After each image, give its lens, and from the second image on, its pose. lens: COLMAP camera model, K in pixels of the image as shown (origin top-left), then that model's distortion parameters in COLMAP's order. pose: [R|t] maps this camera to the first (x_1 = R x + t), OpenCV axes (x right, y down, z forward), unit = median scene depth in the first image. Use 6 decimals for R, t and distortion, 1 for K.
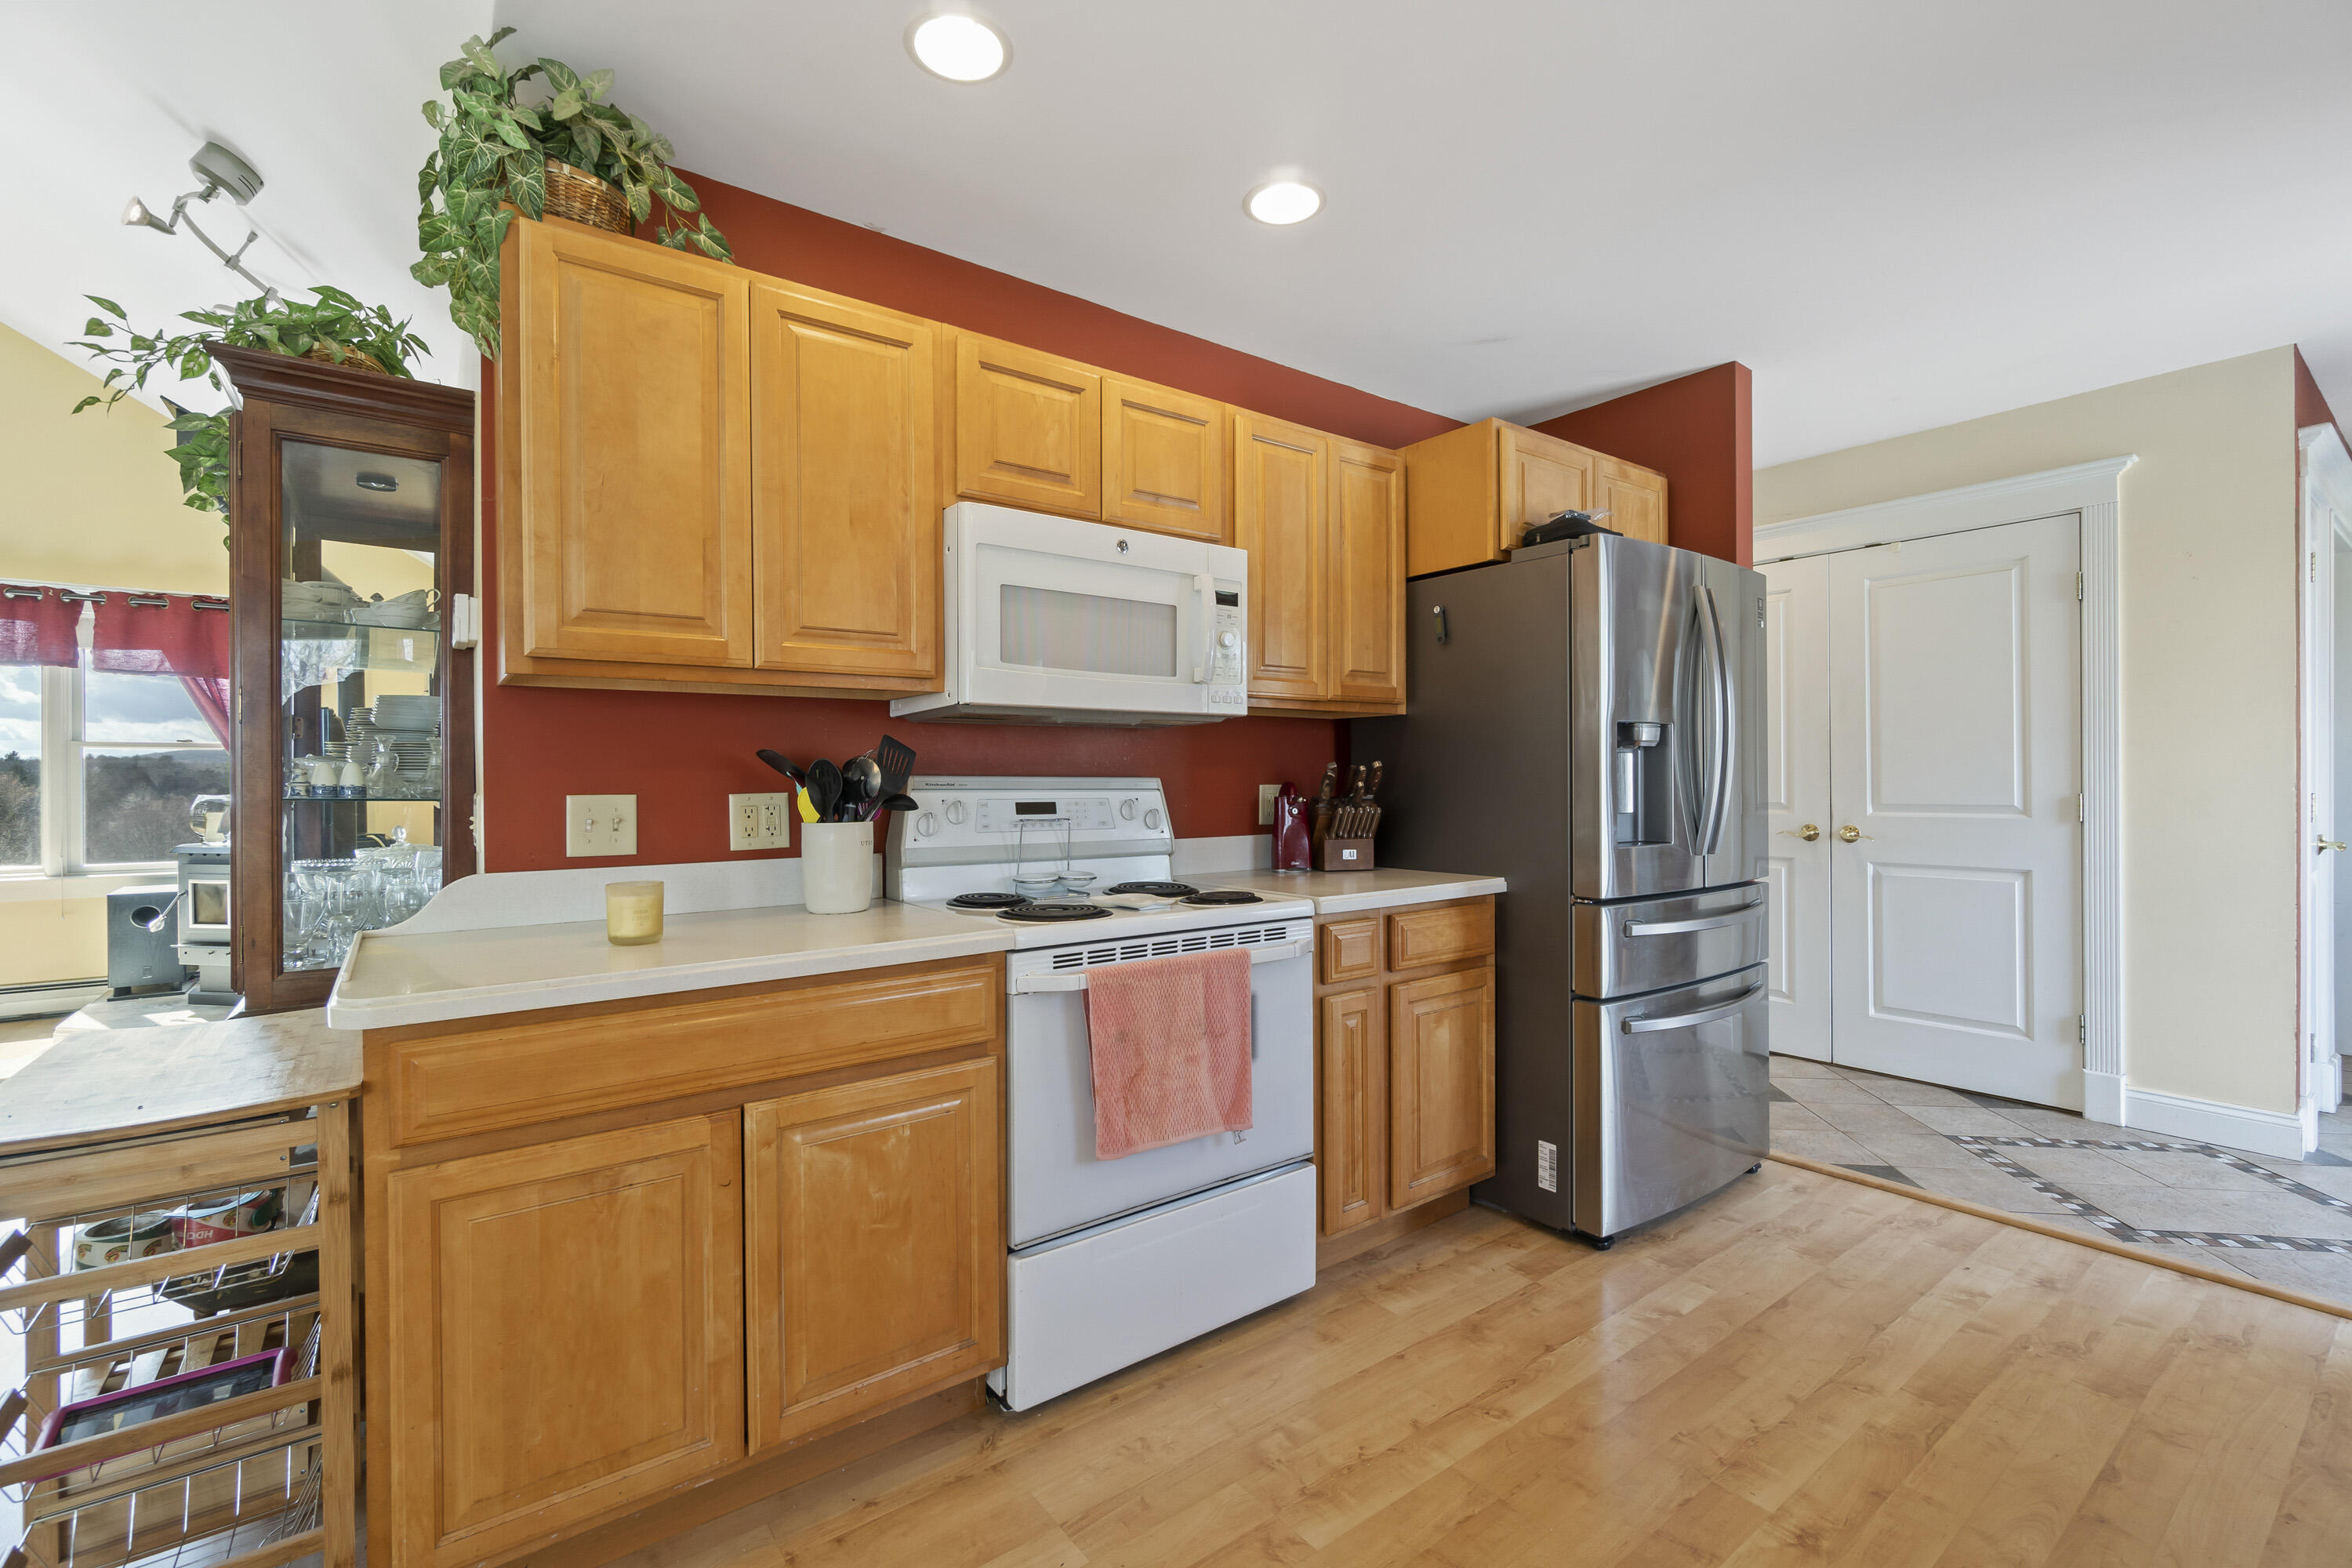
lens RADIAL K [[1014.8, 0, 1172.9], [0, 1014.8, 773.1], [0, 0, 1]] dist [-0.001397, 0.000290]
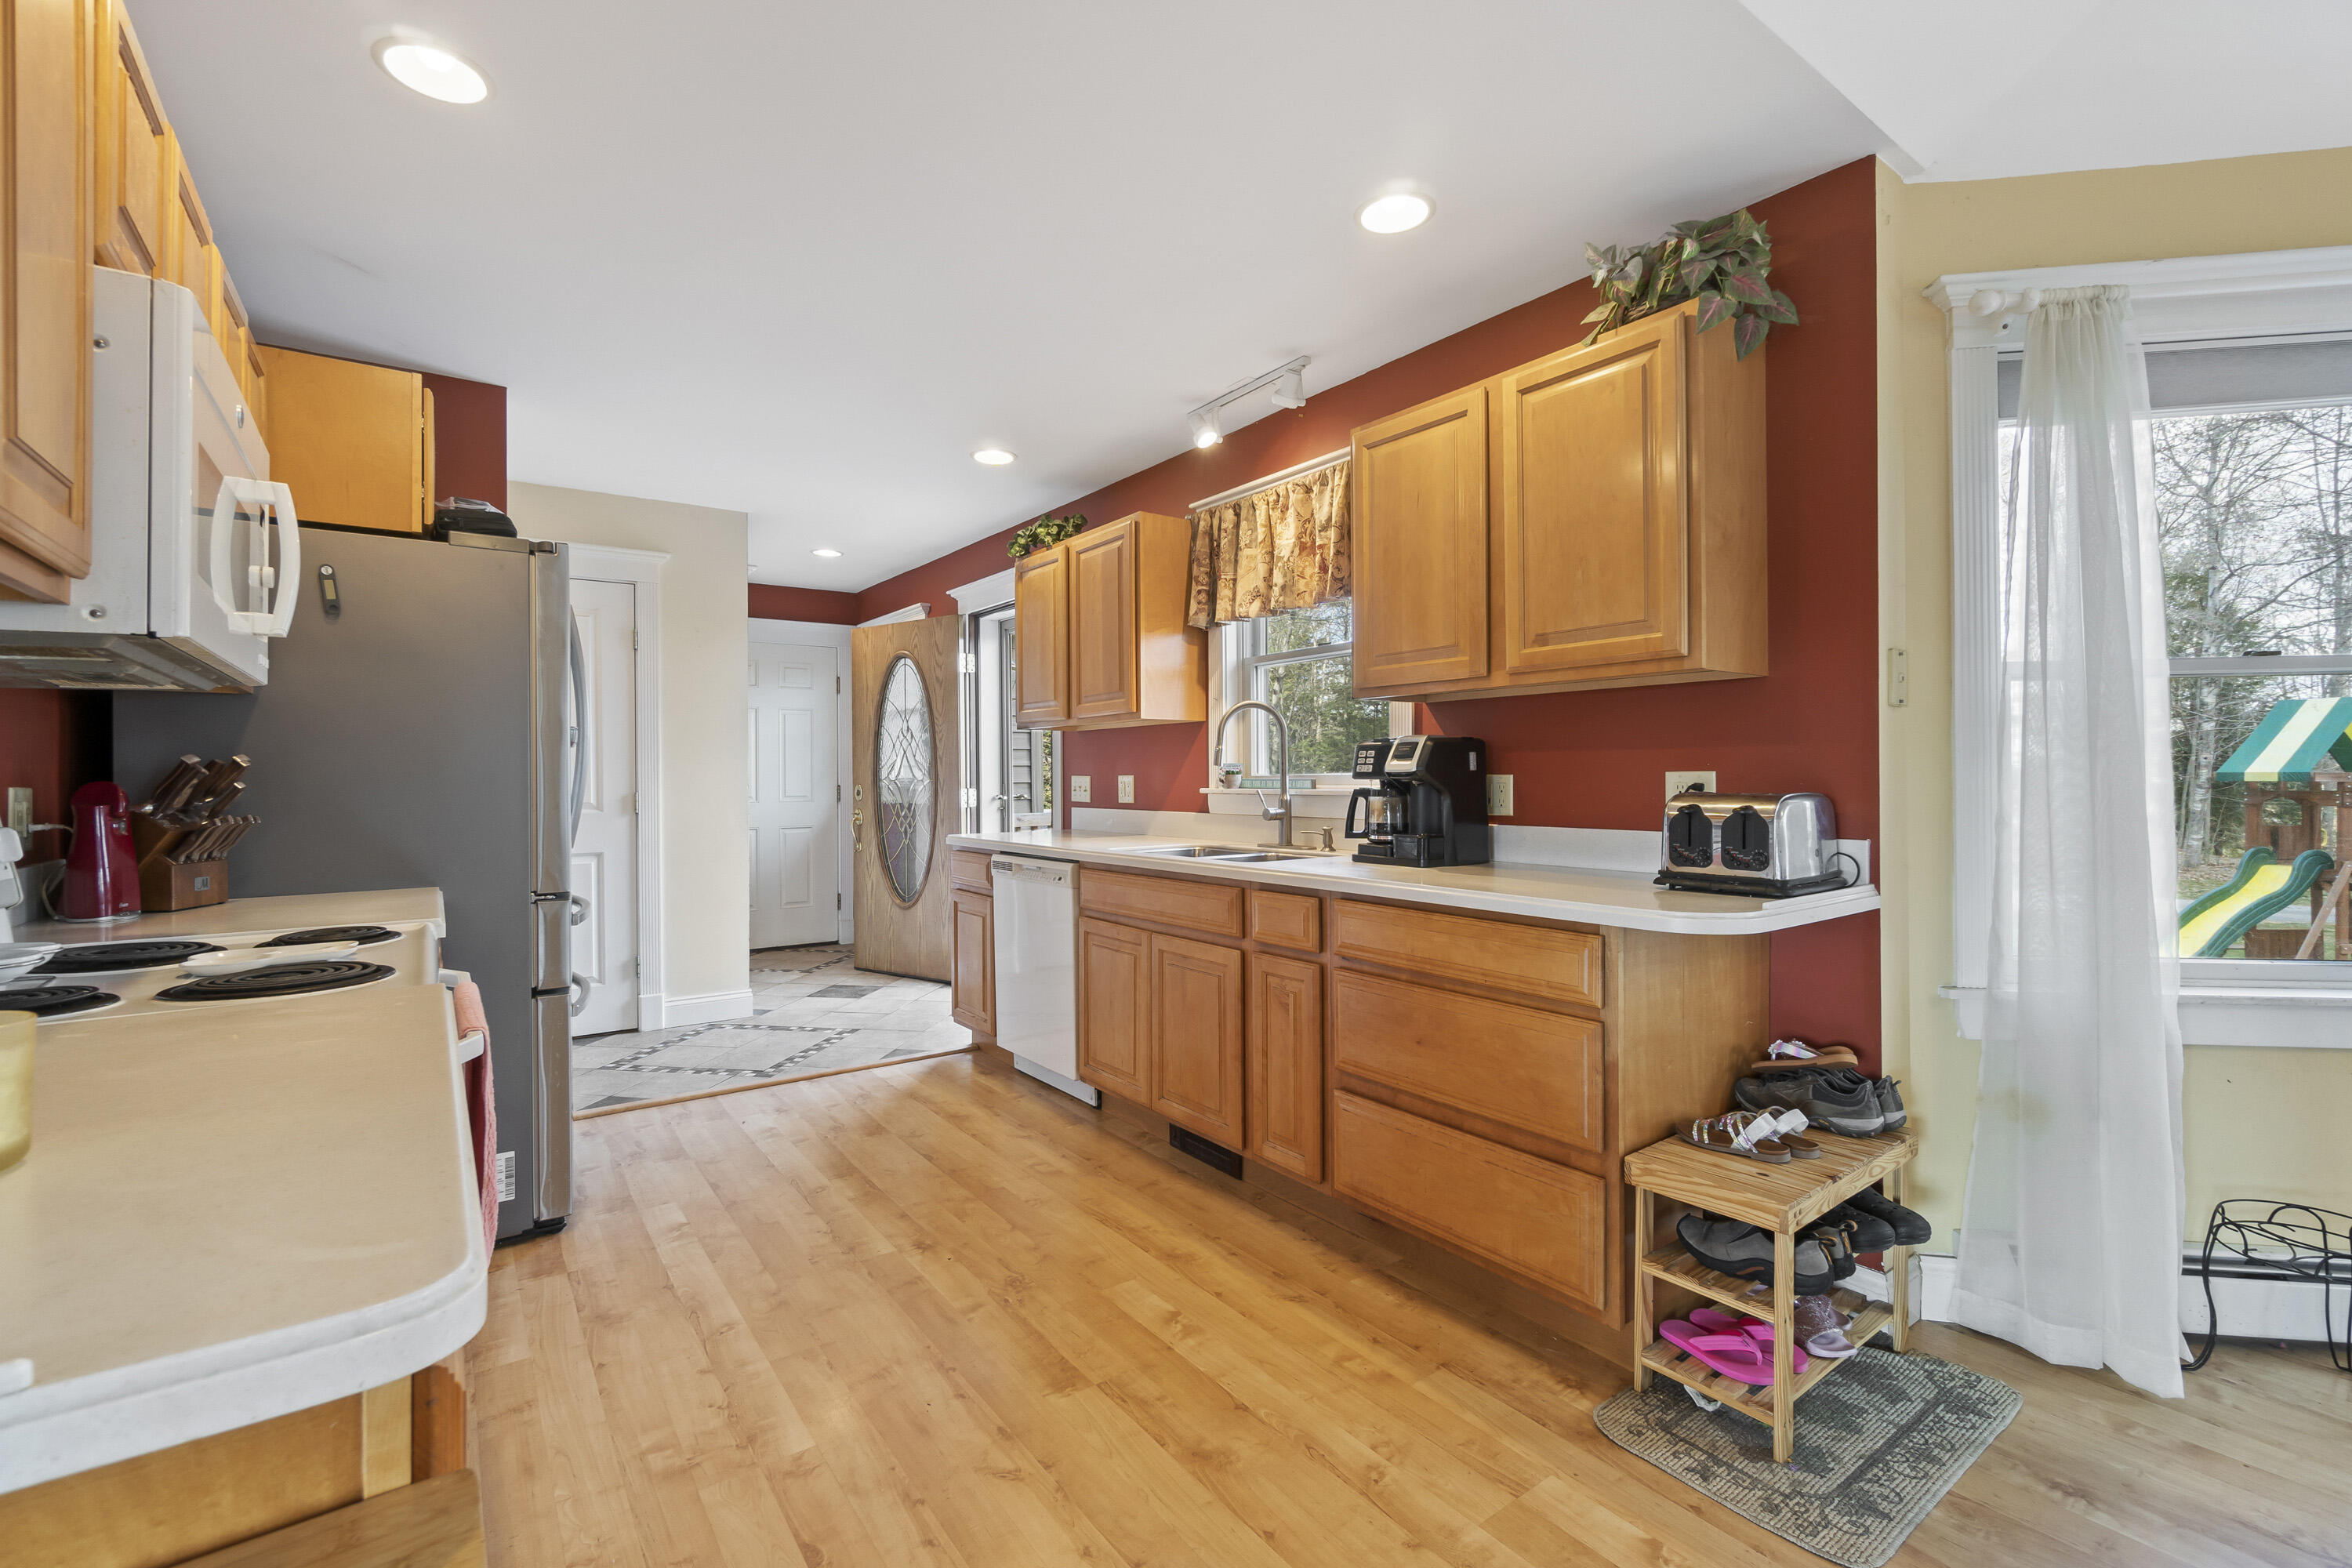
lens RADIAL K [[1025.3, 0, 1177.9], [0, 1025.3, 780.5], [0, 0, 1]] dist [-0.002517, -0.000154]
pose [[0.009996, 0.004084, 0.999942, -0.368056], [0.001402, 0.999991, -0.004098, 0.008677], [-0.999949, 0.001442, 0.009990, 0.211846]]
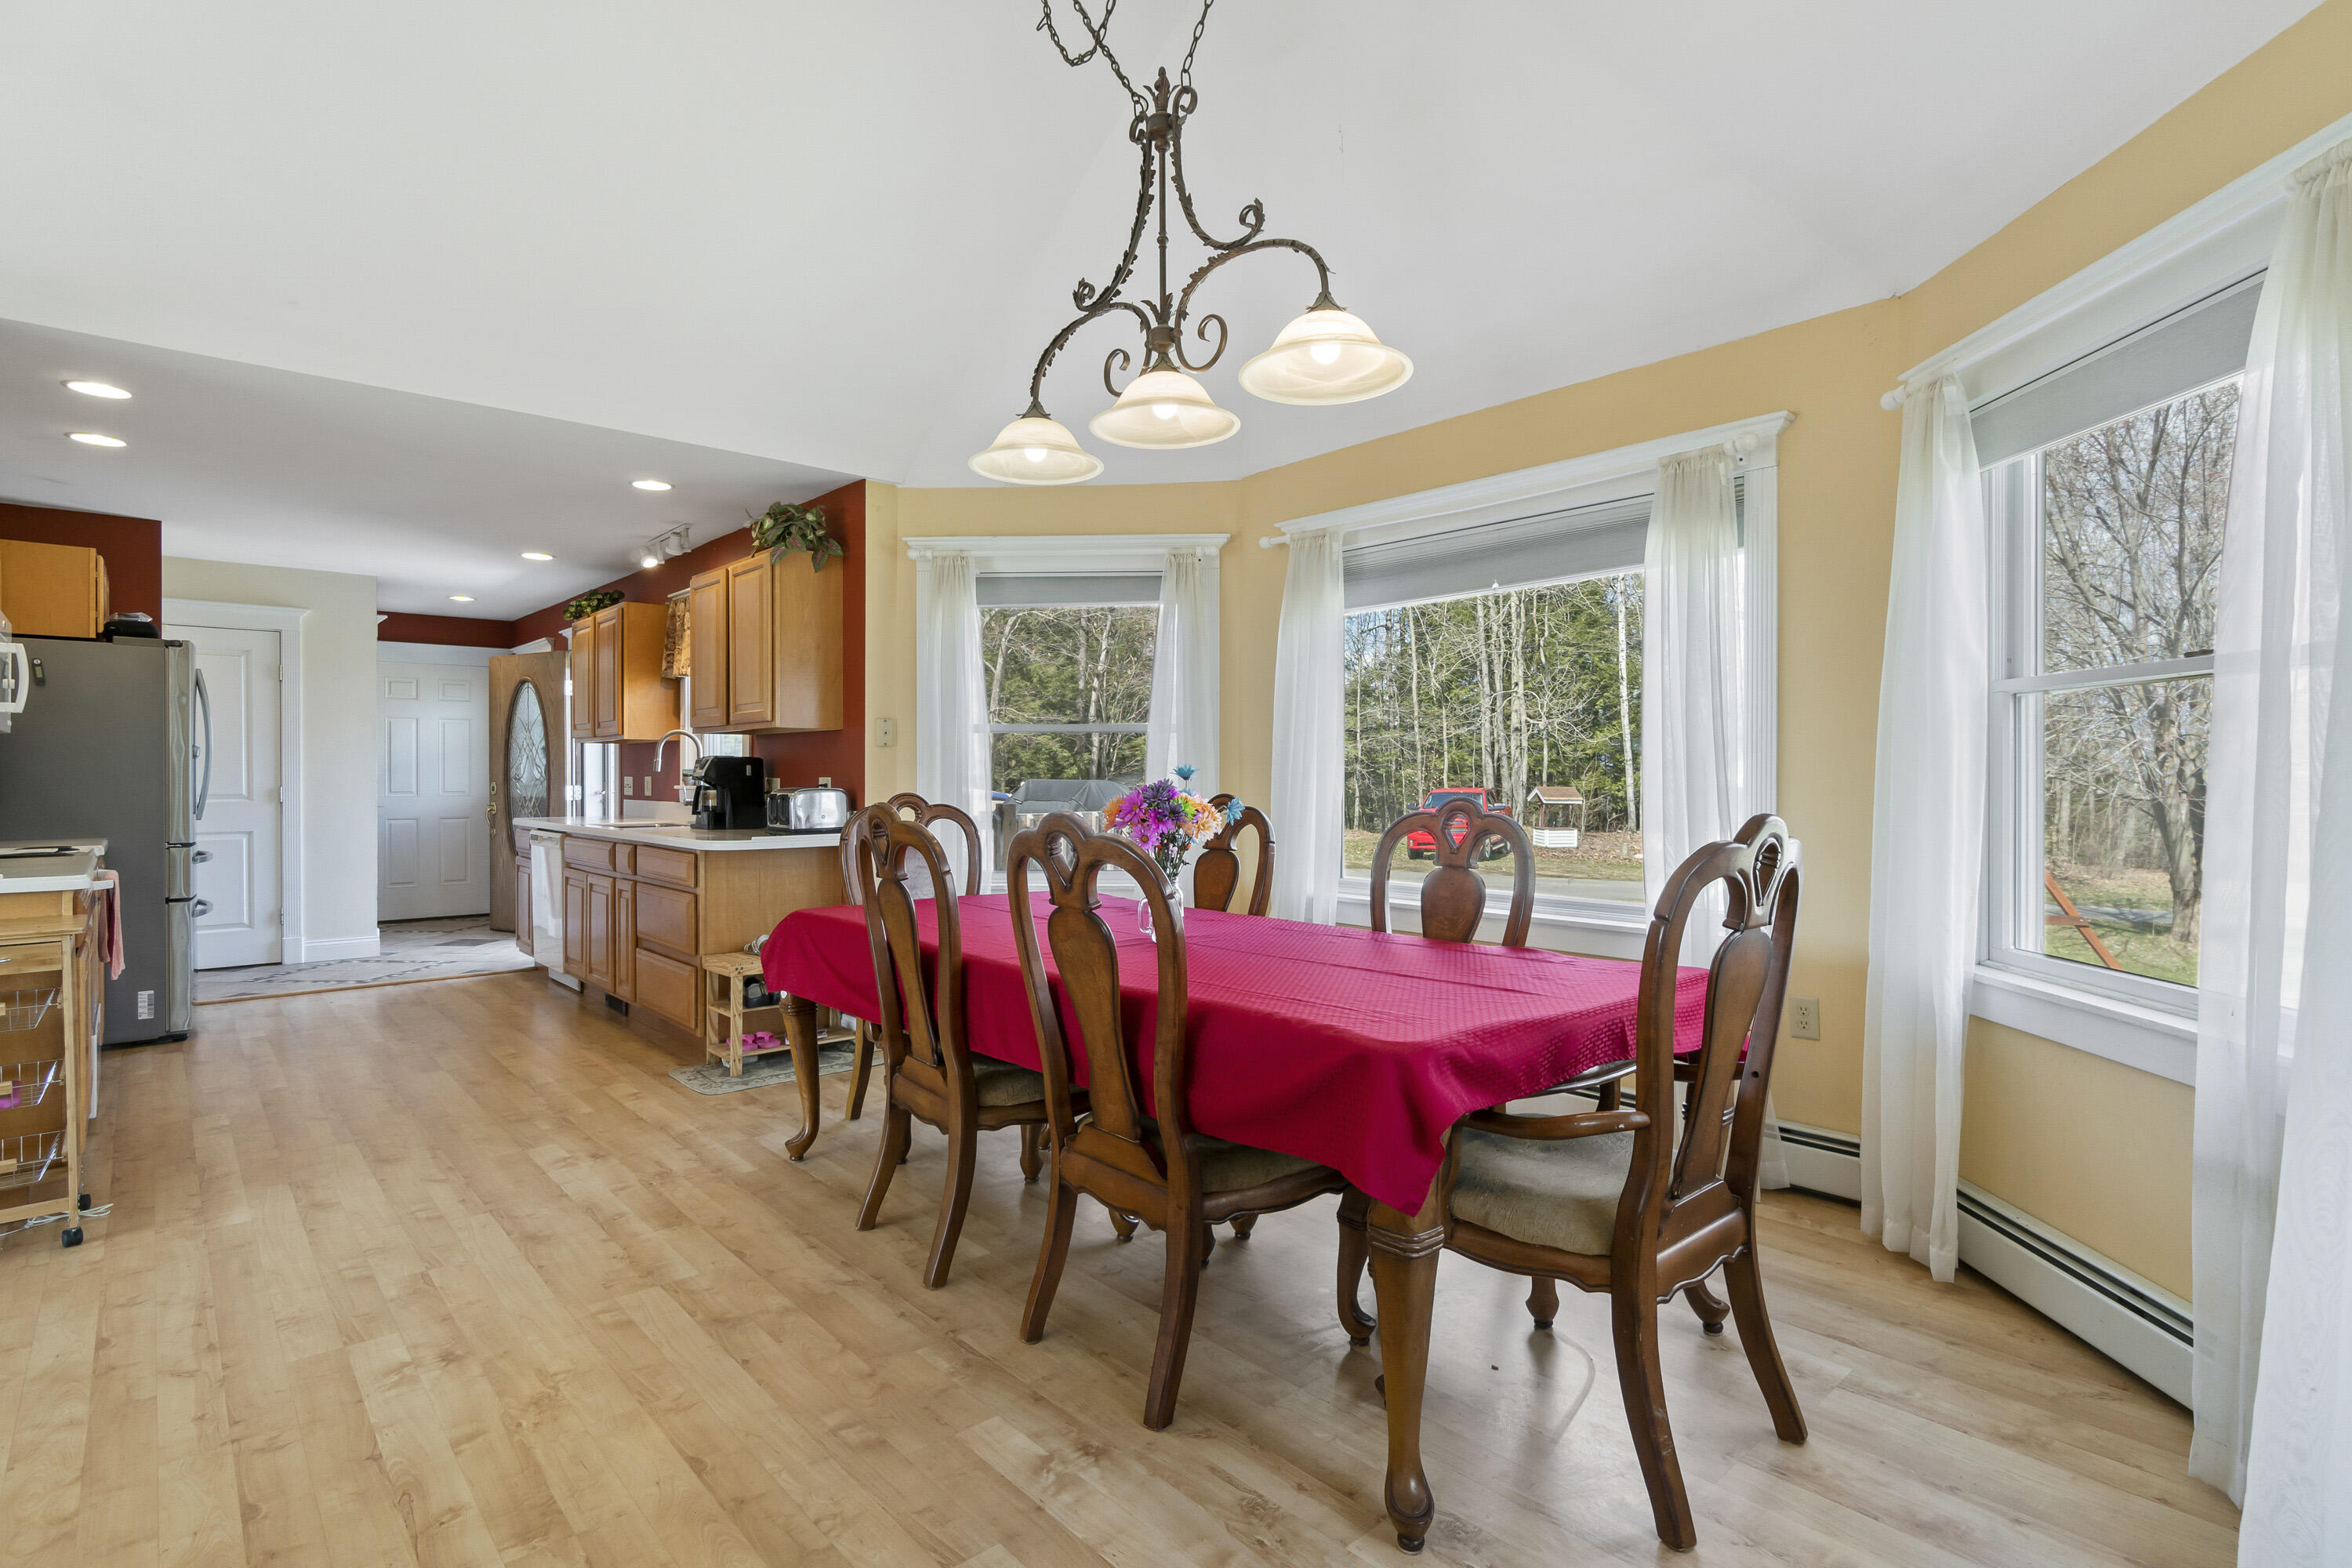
lens RADIAL K [[1141.8, 0, 1176.0], [0, 1141.8, 784.0], [0, 0, 1]] dist [-0.000221, 0.000450]
pose [[-0.094210, 0.000513, 0.995552, -1.034132], [-0.004358, 0.999990, -0.000927, 0.008057], [-0.995543, -0.004426, -0.094207, -0.324279]]
